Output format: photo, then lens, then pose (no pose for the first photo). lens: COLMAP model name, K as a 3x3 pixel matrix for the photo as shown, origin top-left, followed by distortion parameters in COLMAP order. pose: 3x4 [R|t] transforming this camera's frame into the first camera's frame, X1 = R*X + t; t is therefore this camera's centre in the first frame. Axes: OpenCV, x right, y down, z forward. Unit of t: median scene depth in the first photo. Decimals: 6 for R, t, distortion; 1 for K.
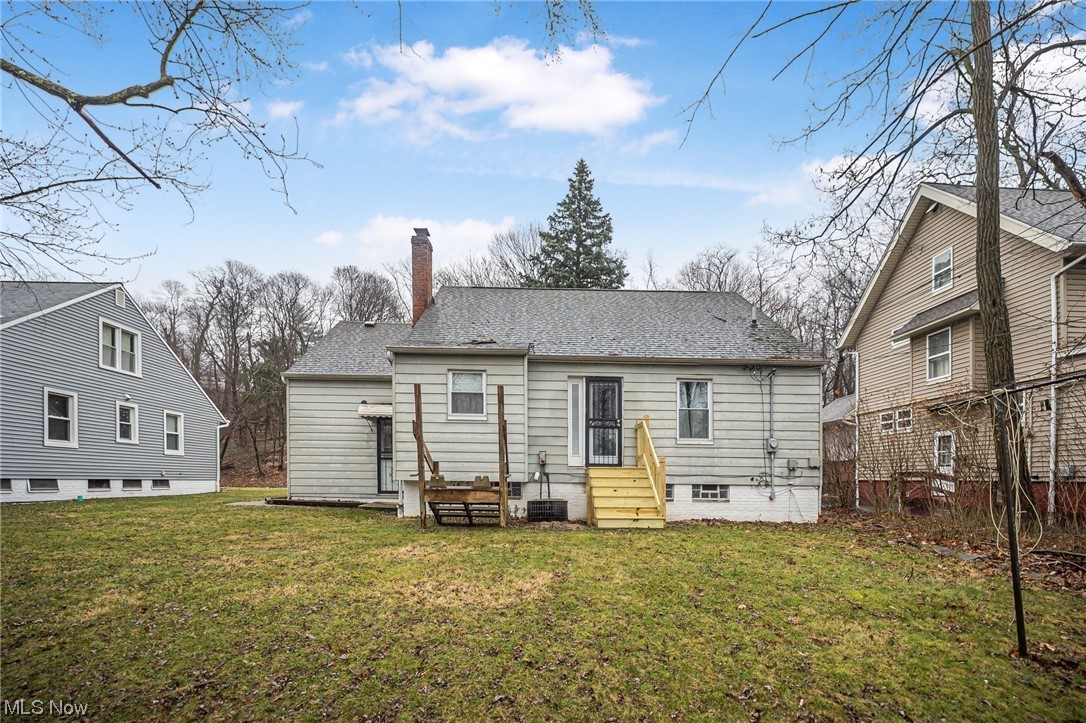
lens RADIAL K [[456.2, 0, 543.5], [0, 456.2, 394.0], [0, 0, 1]] dist [-0.009560, -0.000019]
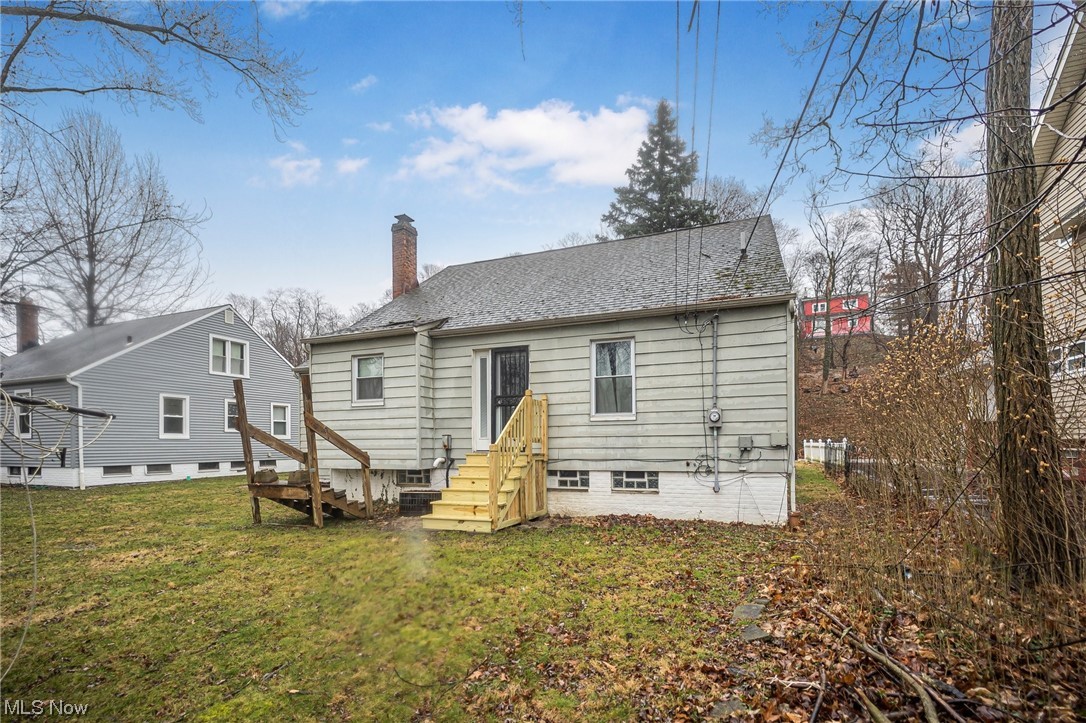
lens RADIAL K [[449.1, 0, 537.9], [0, 449.1, 367.6], [0, 0, 1]] dist [-0.010404, -0.000094]
pose [[0.935452, -0.081208, -0.343999, 0.481419], [0.086114, 0.996285, -0.001020, 0.006925], [0.342804, -0.028669, 0.938969, 0.215425]]
